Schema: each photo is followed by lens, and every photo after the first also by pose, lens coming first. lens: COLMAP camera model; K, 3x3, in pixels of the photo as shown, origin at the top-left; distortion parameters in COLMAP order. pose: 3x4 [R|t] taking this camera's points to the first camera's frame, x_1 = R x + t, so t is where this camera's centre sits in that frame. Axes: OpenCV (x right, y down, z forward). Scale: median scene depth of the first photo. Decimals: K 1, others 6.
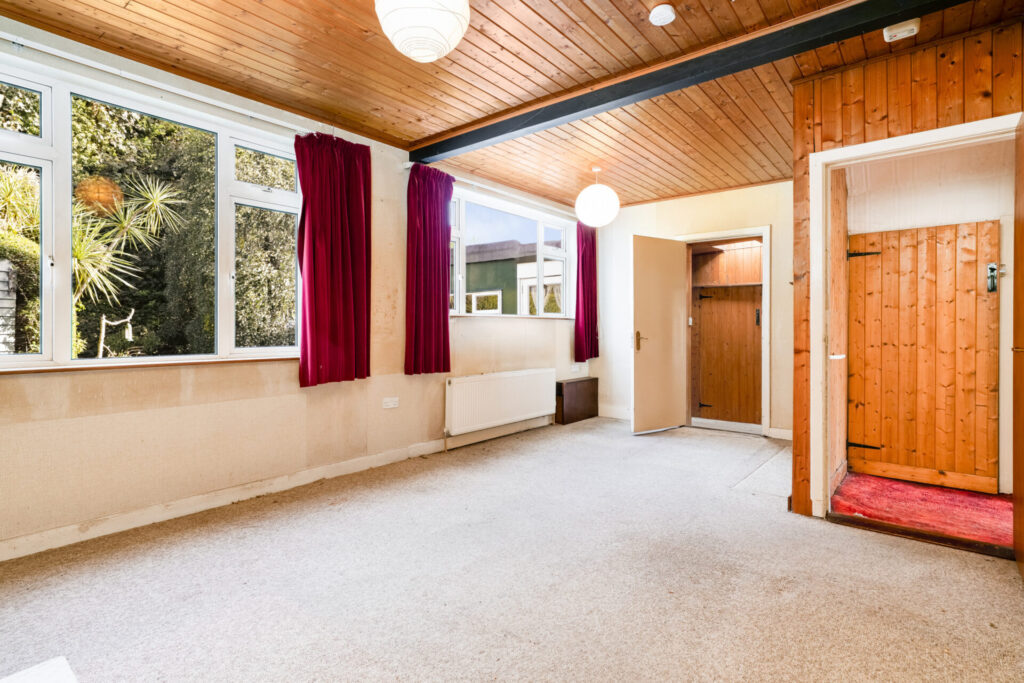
lens RADIAL K [[501.4, 0, 512.7], [0, 501.4, 333.8], [0, 0, 1]] dist [-0.000505, -0.000181]
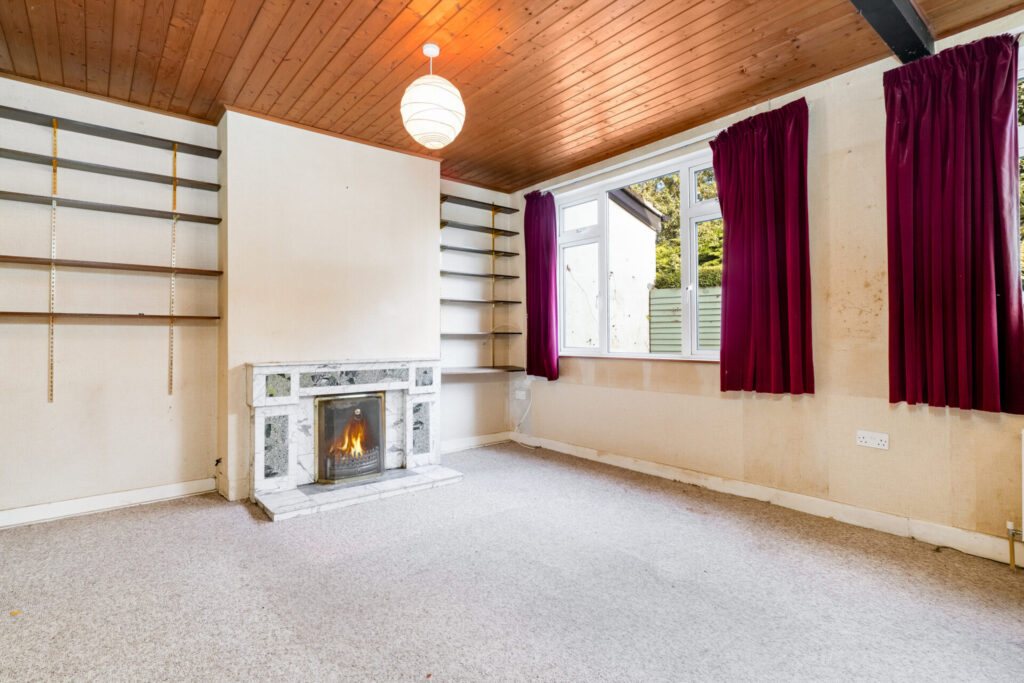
lens RADIAL K [[514.5, 0, 508.2], [0, 514.5, 339.8], [0, 0, 1]] dist [0.000057, 0.000728]
pose [[-0.205762, 0.002298, -0.978599, 0.742924], [-0.009487, 0.999946, 0.004343, 0.004773], [0.978556, 0.010178, -0.205729, 0.901947]]
